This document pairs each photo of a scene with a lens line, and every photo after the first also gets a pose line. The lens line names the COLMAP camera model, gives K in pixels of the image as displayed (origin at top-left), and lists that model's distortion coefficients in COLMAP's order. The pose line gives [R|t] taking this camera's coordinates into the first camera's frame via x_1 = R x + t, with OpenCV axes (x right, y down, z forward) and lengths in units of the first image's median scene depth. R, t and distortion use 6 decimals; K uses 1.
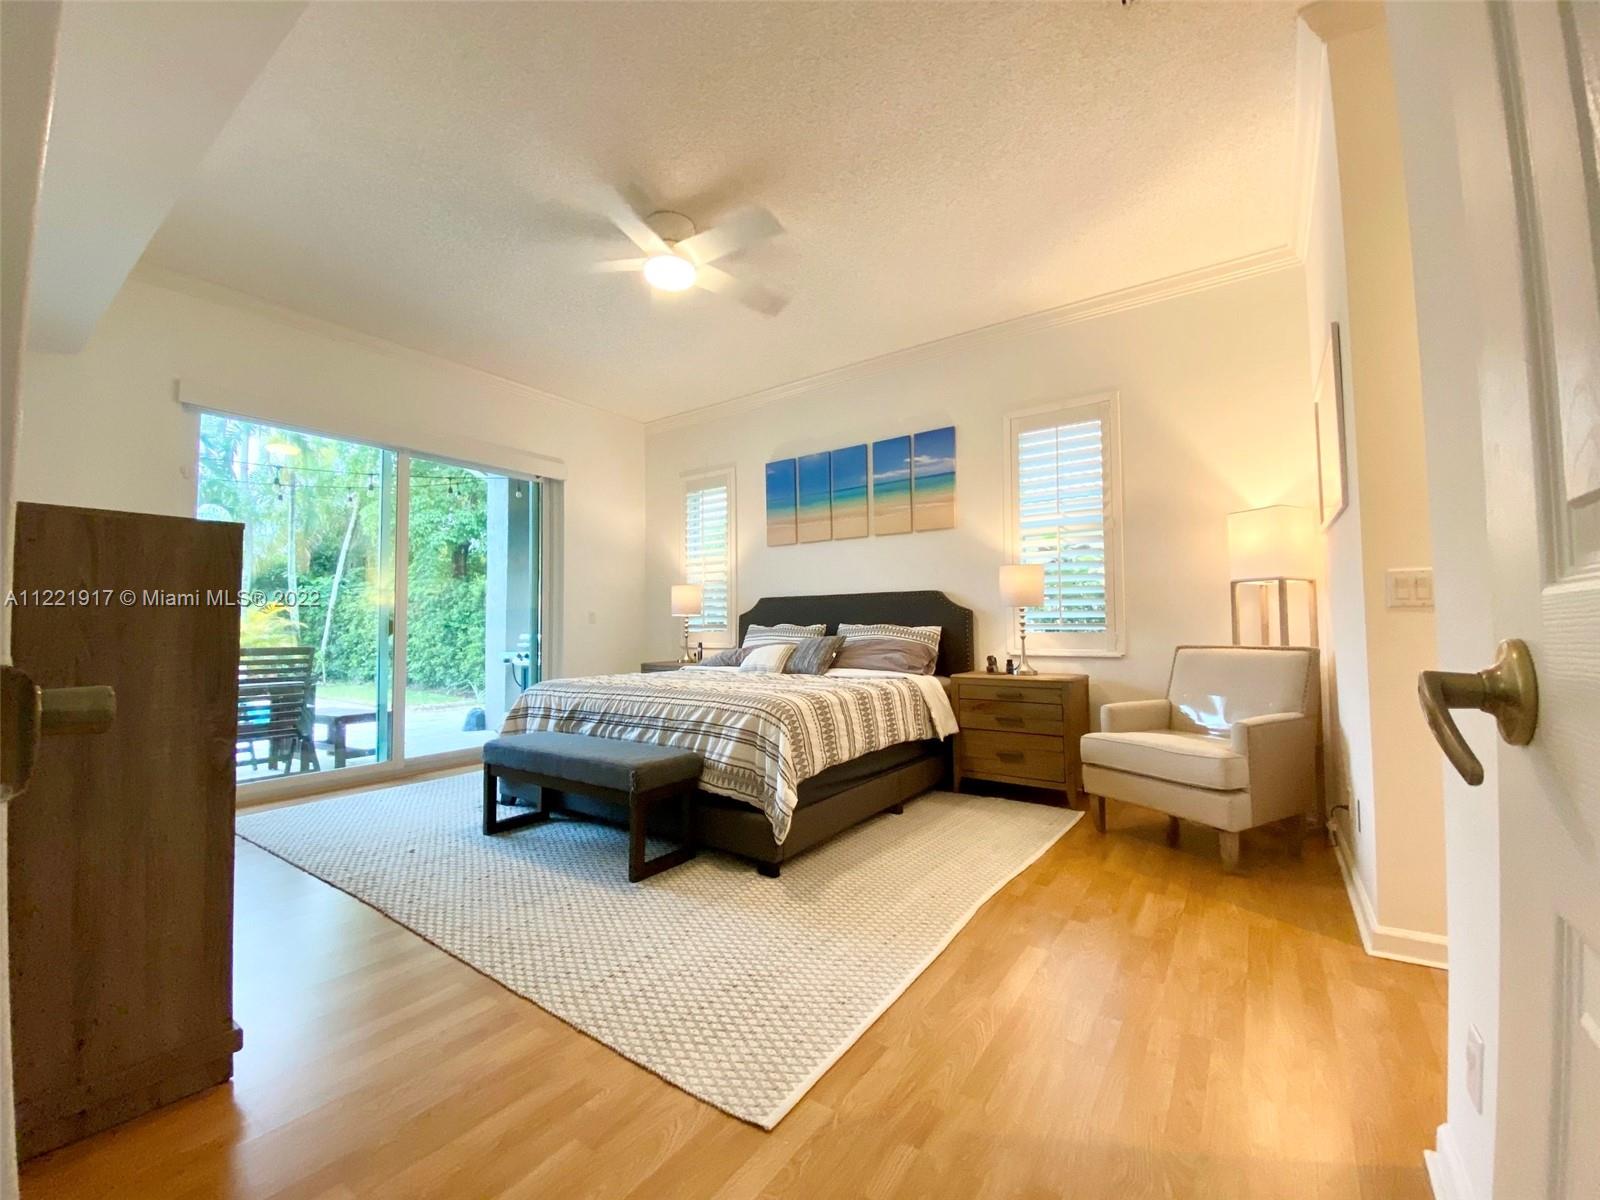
lens RADIAL K [[646.1, 0, 796.3], [0, 646.1, 596.0], [0, 0, 1]] dist [0.007606, -0.015513]
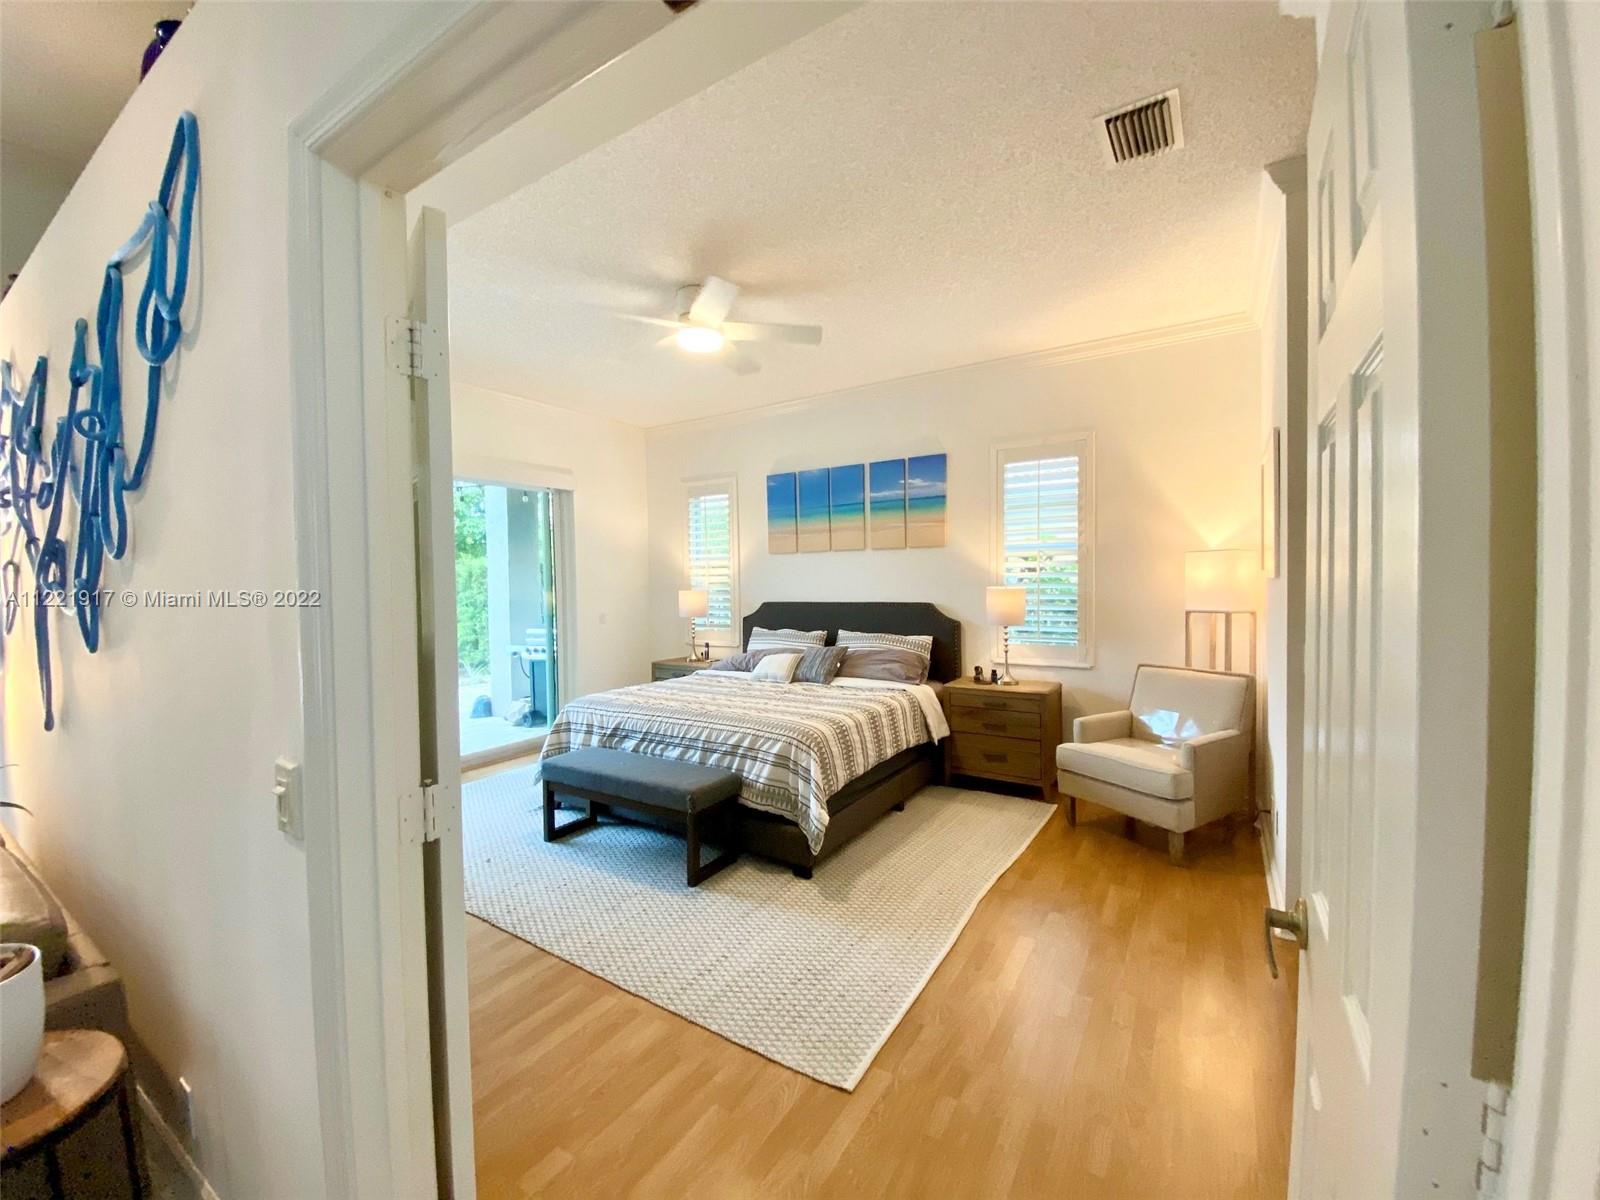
lens RADIAL K [[646.1, 0, 795.6], [0, 646.1, 595.9], [0, 0, 1]] dist [0.007606, -0.015513]
pose [[0.998820, -0.008620, 0.047788, -0.094068], [0.005145, 0.997365, 0.072363, -0.151182], [-0.048286, -0.072031, 0.996233, -0.137357]]
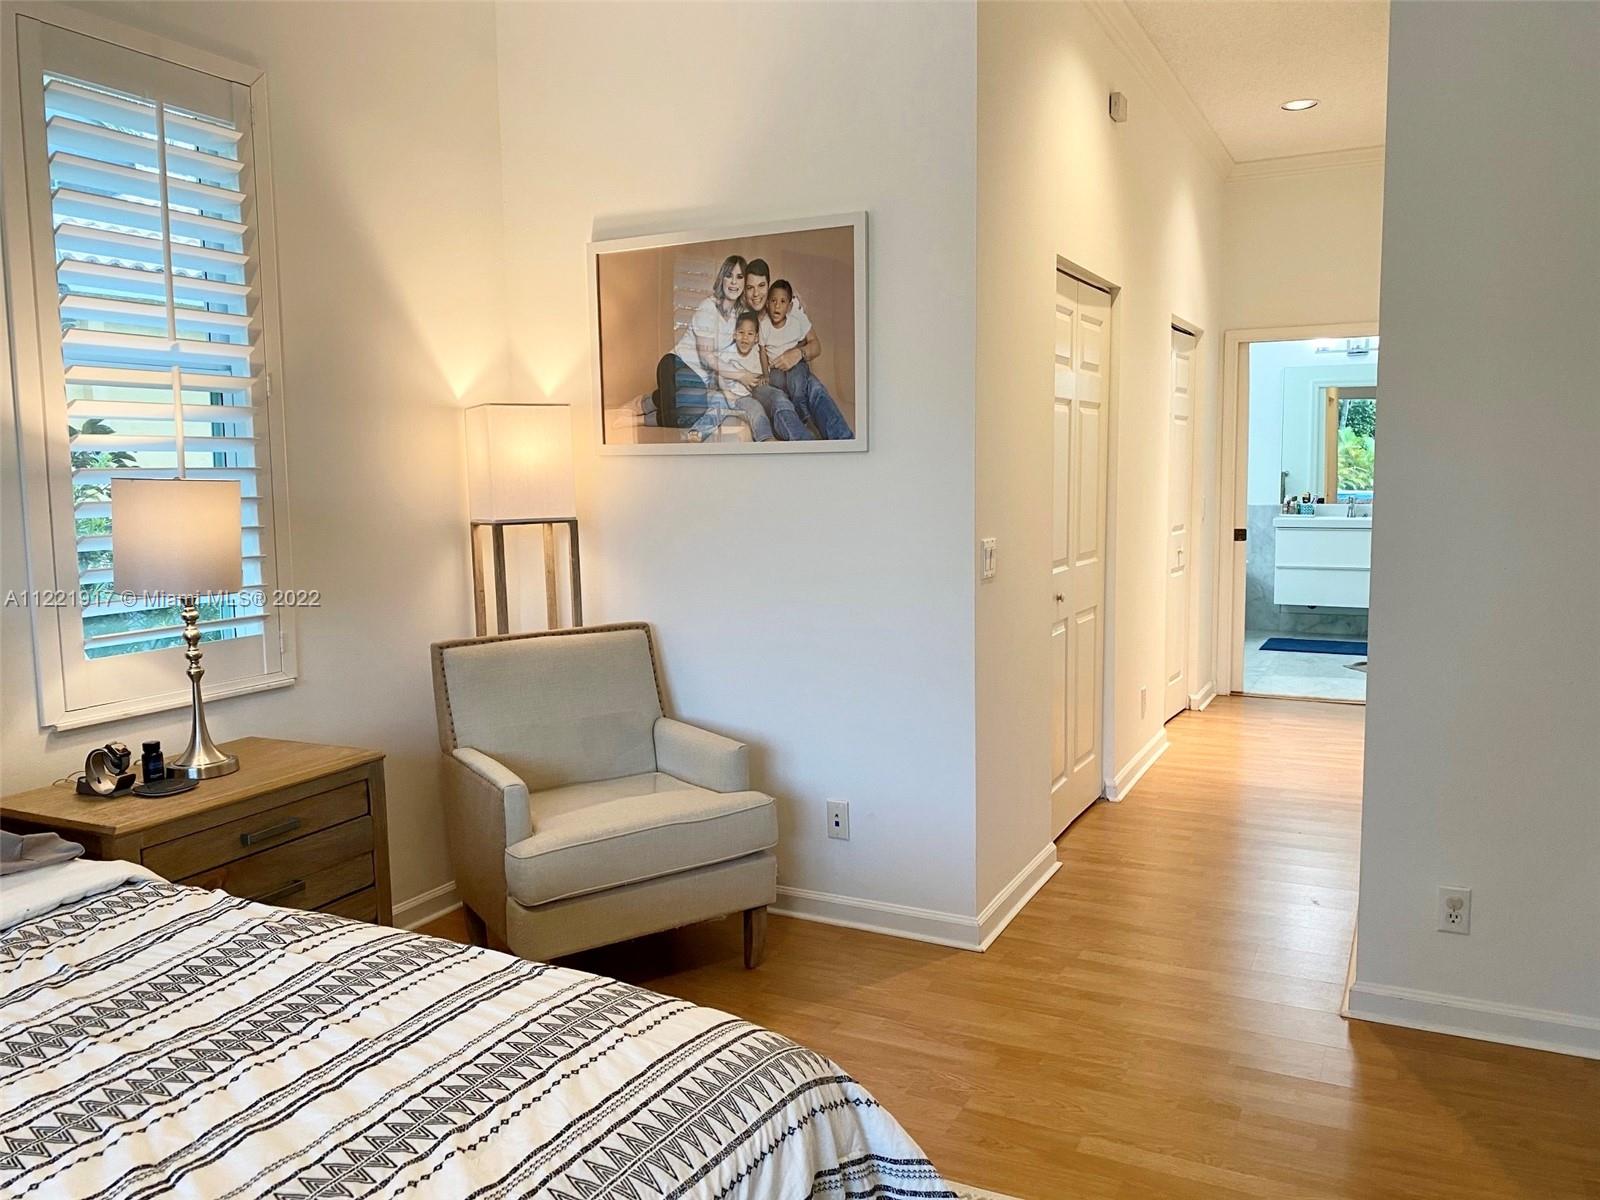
lens RADIAL K [[1208.5, 0, 788.1], [0, 1208.5, 599.3], [0, 0, 1]] dist [0.006658, -0.045683]
pose [[-0.155900, -0.086193, 0.984005, -0.471551], [-0.026280, 0.996195, 0.083097, -0.056723], [-0.987423, -0.012905, -0.157572, 0.984779]]
